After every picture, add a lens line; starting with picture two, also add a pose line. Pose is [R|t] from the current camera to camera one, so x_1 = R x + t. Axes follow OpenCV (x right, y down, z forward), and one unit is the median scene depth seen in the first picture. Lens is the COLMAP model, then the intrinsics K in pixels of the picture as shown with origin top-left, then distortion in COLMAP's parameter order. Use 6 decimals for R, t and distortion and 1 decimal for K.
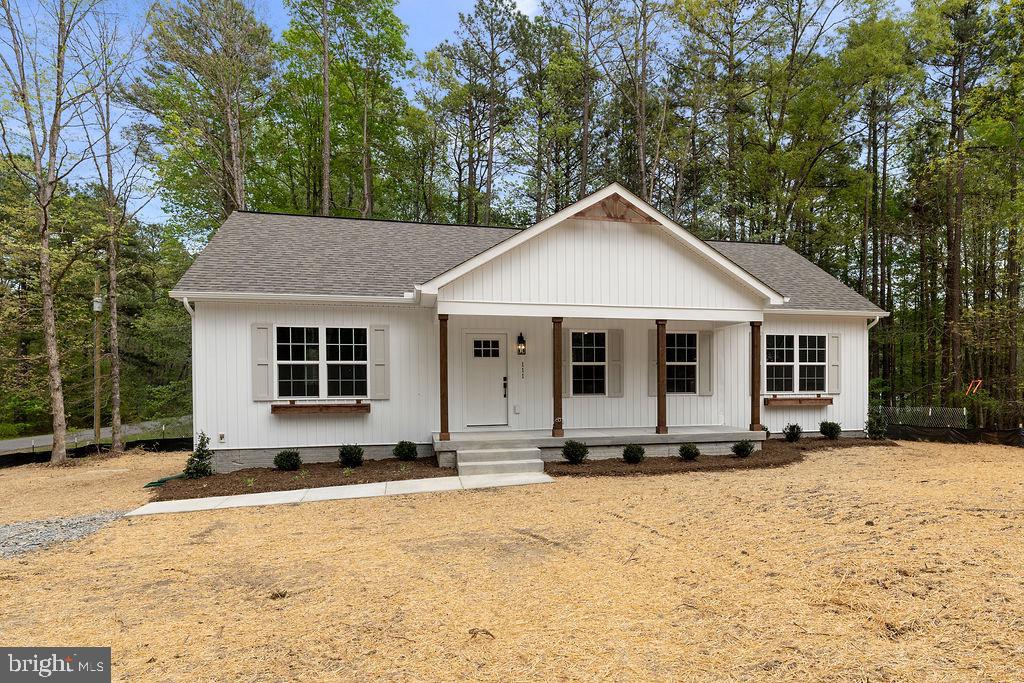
lens RADIAL K [[475.3, 0, 512.2], [0, 475.3, 345.5], [0, 0, 1]] dist [-0.002076, -0.000275]
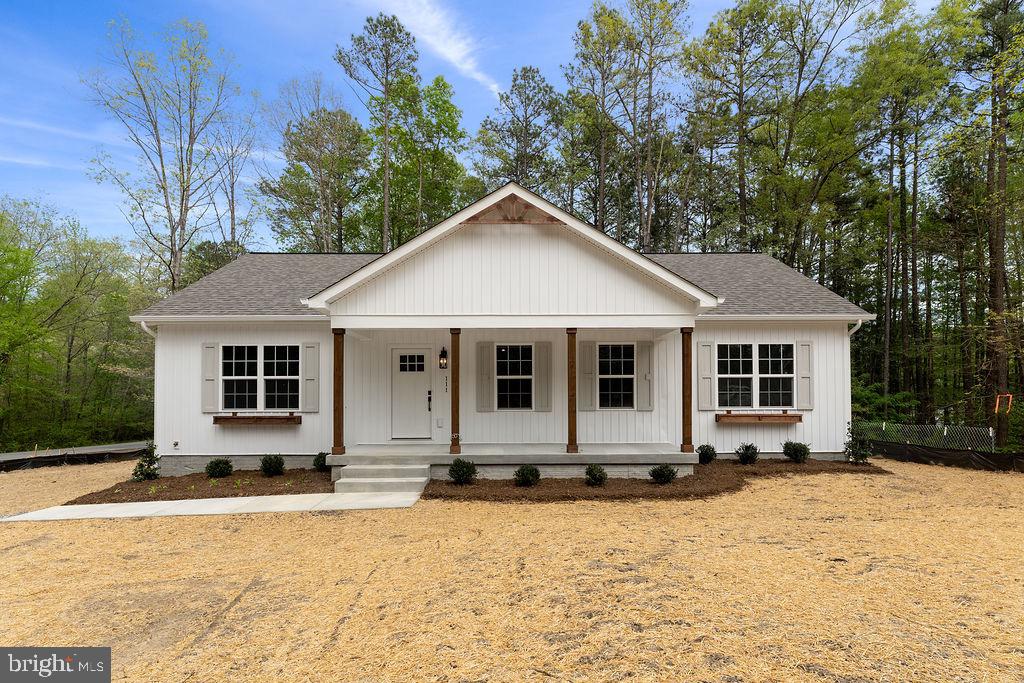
lens RADIAL K [[376.0, 0, 503.7], [0, 376.0, 362.5], [0, 0, 1]] dist [-0.000002, -0.000504]
pose [[0.982871, -0.014578, -0.183719, 0.290404], [0.012840, 0.999861, -0.010651, 0.016288], [0.183848, 0.008110, 0.982921, 0.238926]]
